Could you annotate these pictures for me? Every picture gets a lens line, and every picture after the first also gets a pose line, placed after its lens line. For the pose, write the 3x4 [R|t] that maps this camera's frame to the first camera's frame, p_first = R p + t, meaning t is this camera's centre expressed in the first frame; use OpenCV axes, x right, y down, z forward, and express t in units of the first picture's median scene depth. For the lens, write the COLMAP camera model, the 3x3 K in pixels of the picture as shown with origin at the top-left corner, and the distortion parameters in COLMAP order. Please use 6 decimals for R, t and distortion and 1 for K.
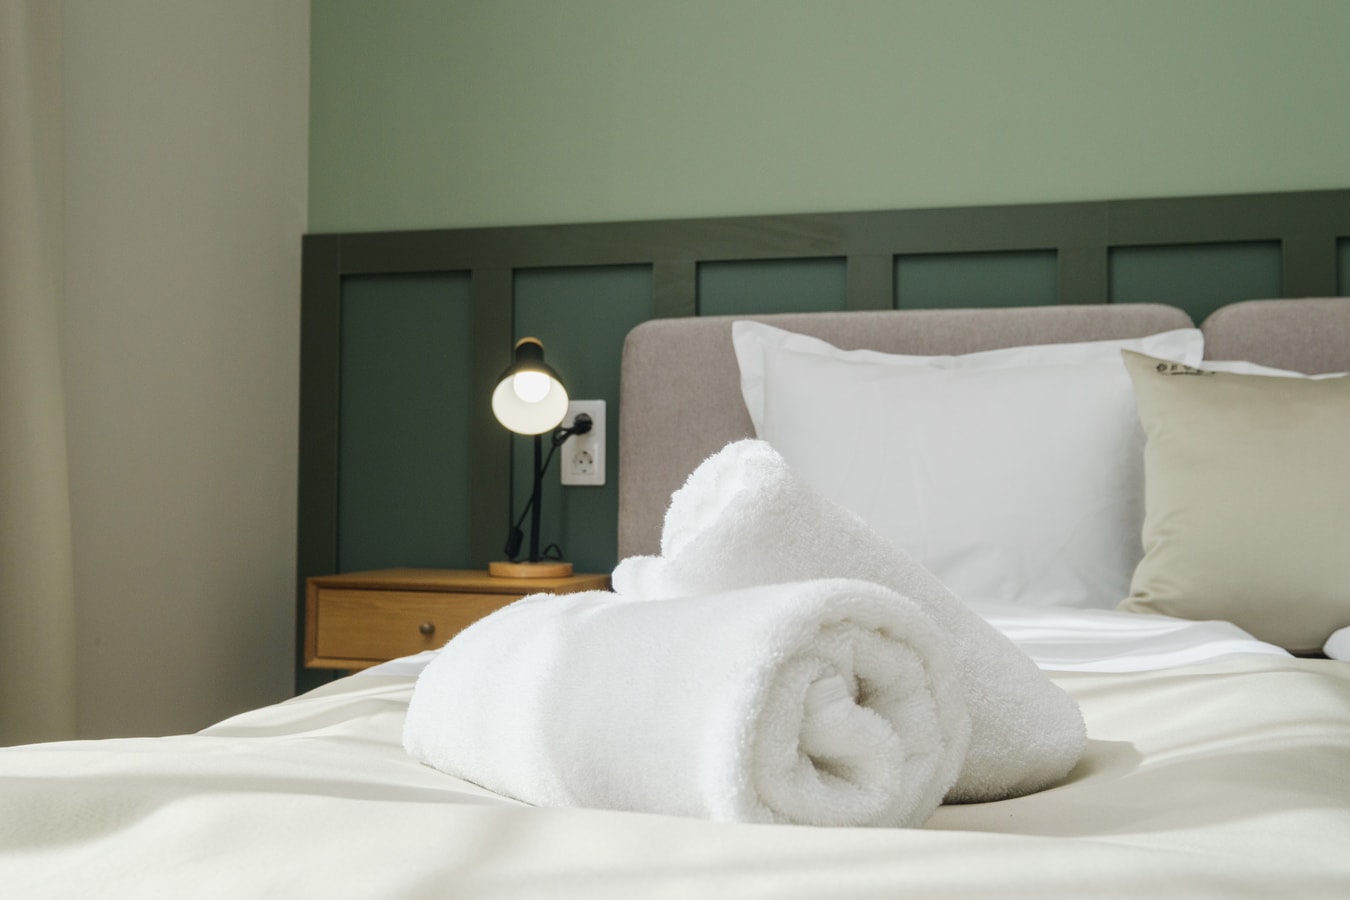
lens RADIAL K [[1354.6, 0, 675.9], [0, 1354.6, 446.6], [0, 0, 1]] dist [-0.001245, -0.004289]
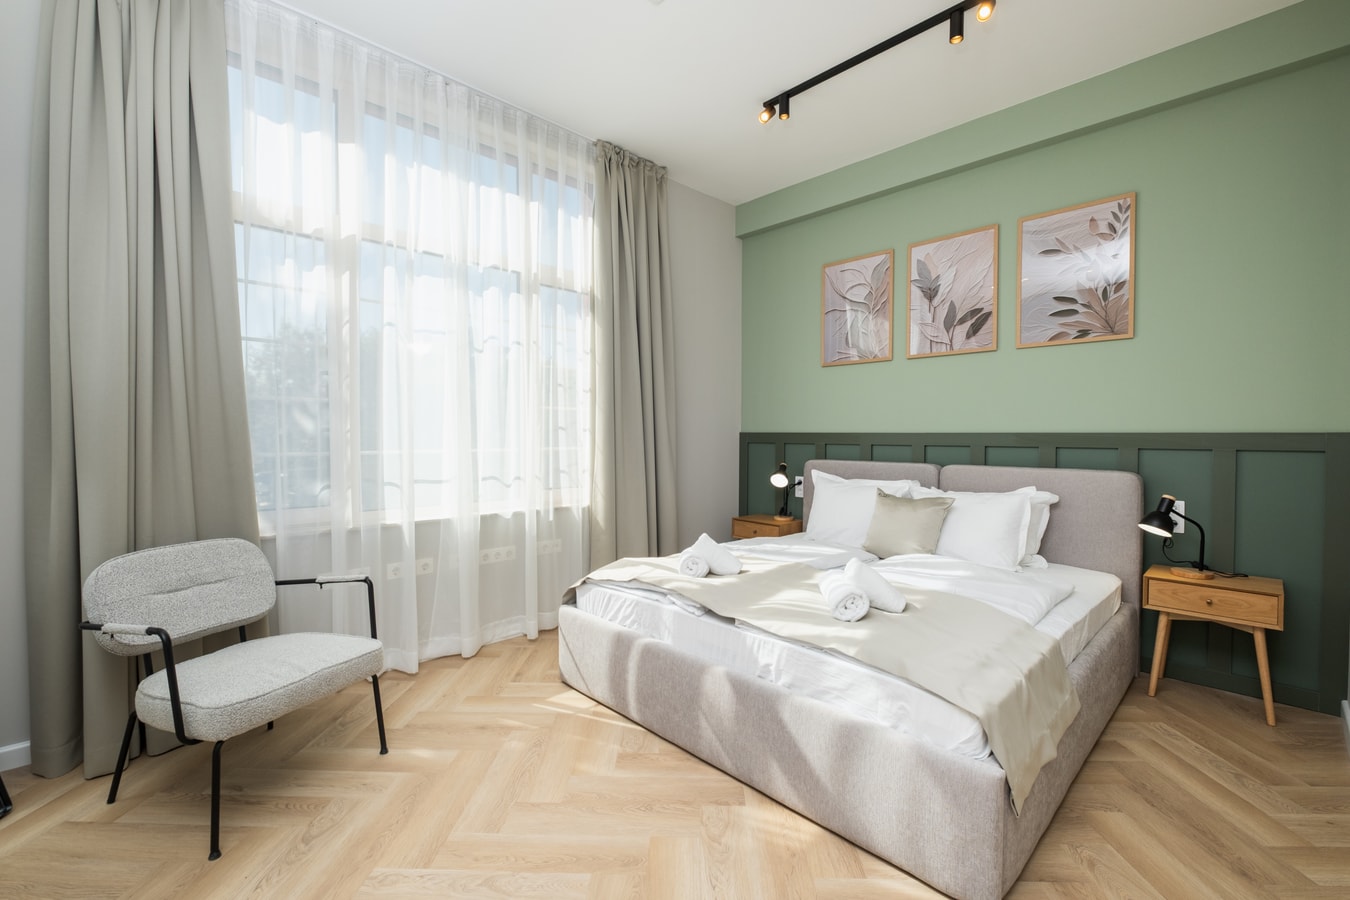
lens RADIAL K [[581.0, 0, 675.0], [0, 581.0, 450.0], [0, 0, 1]] dist [0.000570, 0.000010]
pose [[0.857400, 0.012824, -0.514490, 0.542142], [0.019554, 0.998156, 0.057466, -0.236251], [0.514278, -0.059332, 0.855569, -0.719594]]
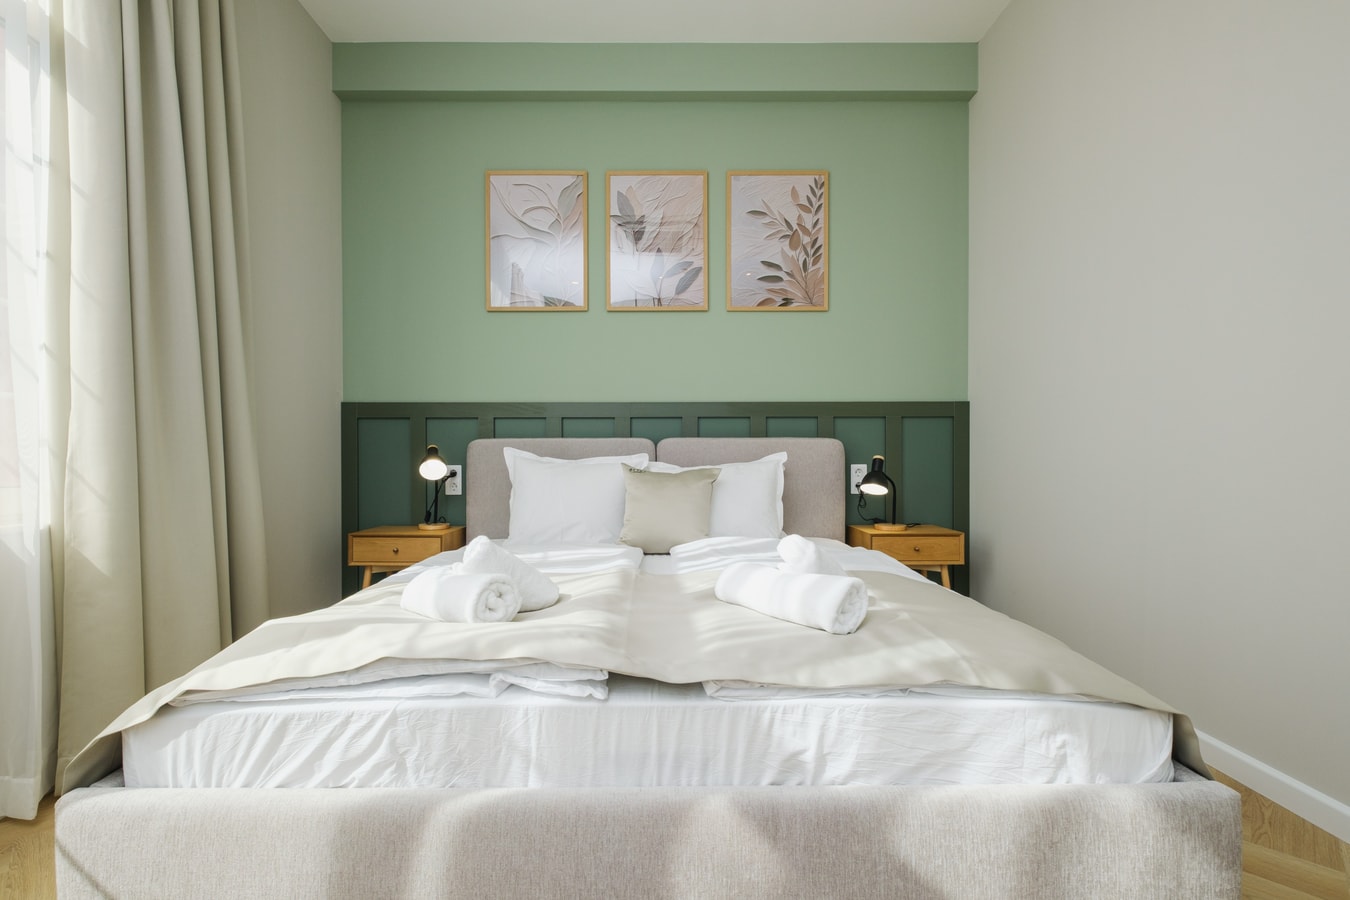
lens RADIAL K [[603.3, 0, 671.8], [0, 603.3, 457.2], [0, 0, 1]] dist [0.010980, 0.000003]
pose [[0.965185, -0.007535, 0.261460, 0.045400], [-0.004829, 0.998901, 0.046614, -0.118877], [-0.261524, -0.046253, 0.964088, -0.361300]]
